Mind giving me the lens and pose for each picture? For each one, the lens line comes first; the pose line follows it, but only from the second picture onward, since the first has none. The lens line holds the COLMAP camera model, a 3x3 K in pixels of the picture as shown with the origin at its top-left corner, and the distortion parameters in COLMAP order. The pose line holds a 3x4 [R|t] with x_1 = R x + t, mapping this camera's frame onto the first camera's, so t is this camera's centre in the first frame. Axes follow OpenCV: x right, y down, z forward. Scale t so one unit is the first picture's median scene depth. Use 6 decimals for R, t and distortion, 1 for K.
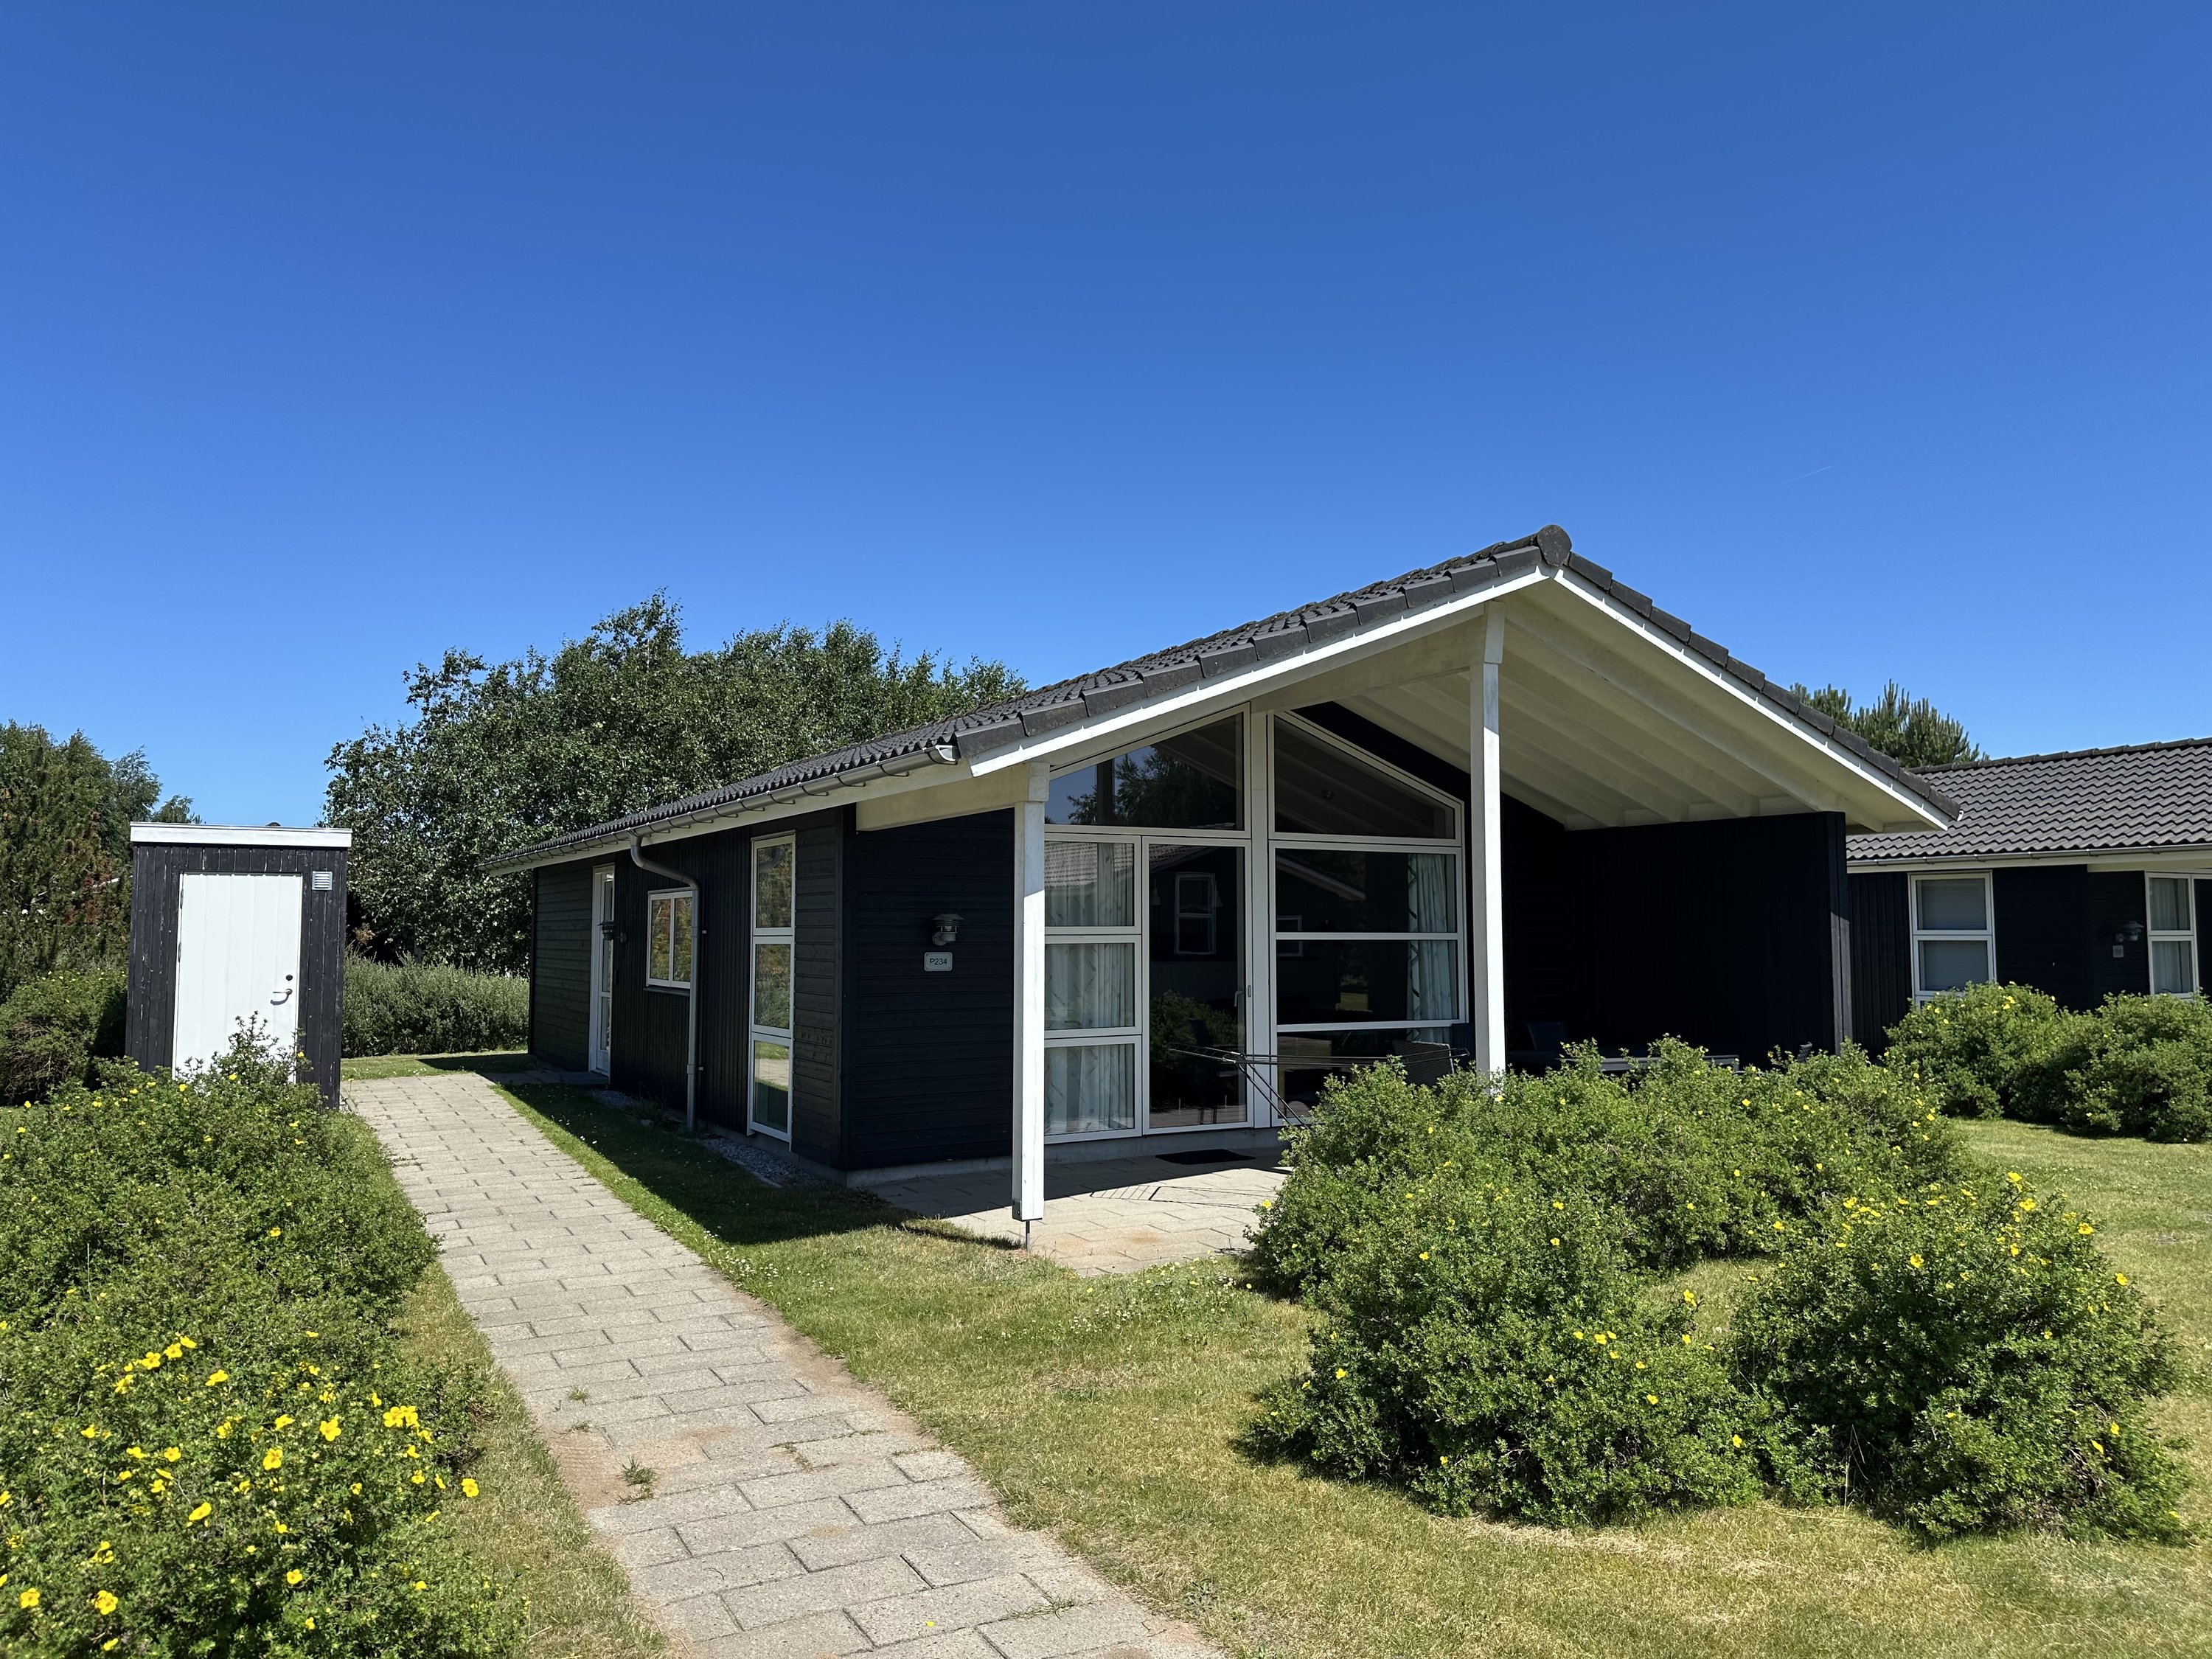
lens RADIAL K [[1571.2, 0, 1106.0], [0, 1571.2, 829.5], [0, 0, 1]] dist [0.001545, 0.002075]
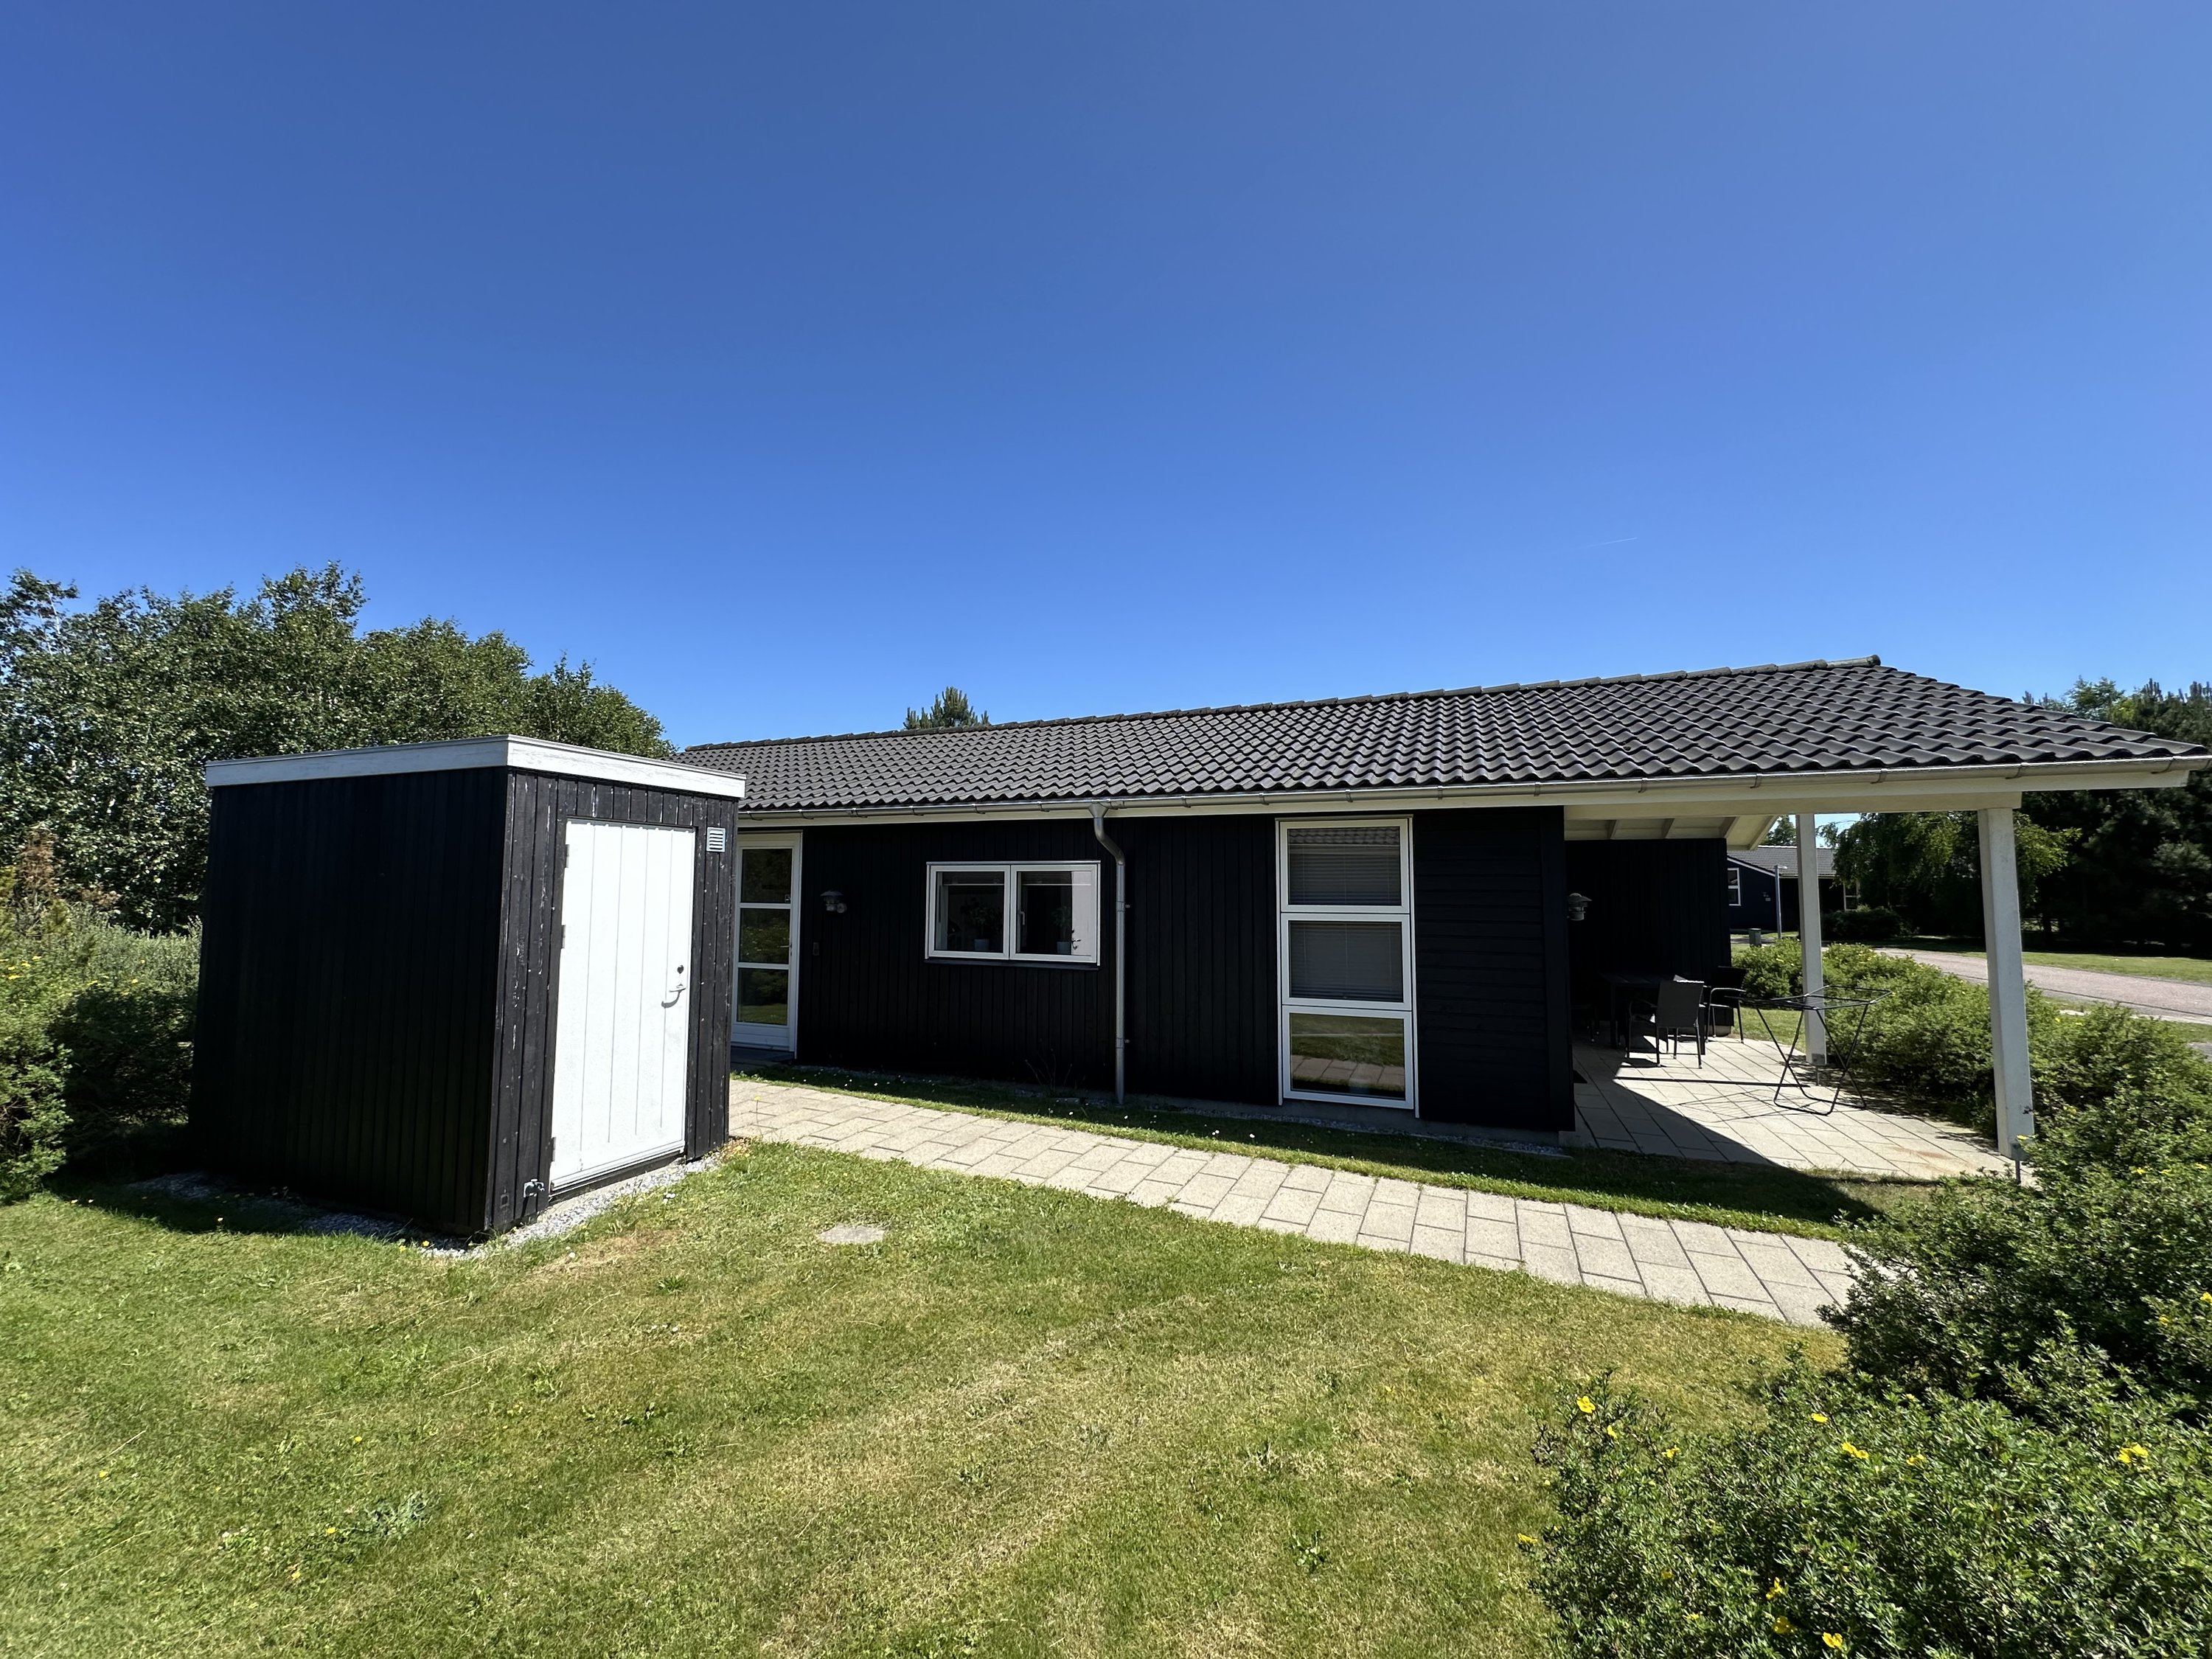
lens RADIAL K [[879.7, 0, 1106.0], [0, 879.7, 829.5], [0, 0, 1]] dist [-0.000884, -0.000029]
pose [[0.781039, 0.053949, 0.622148, -0.620660], [-0.051718, 0.998427, -0.021651, 0.027493], [-0.622337, -0.015266, 0.782600, 0.552475]]
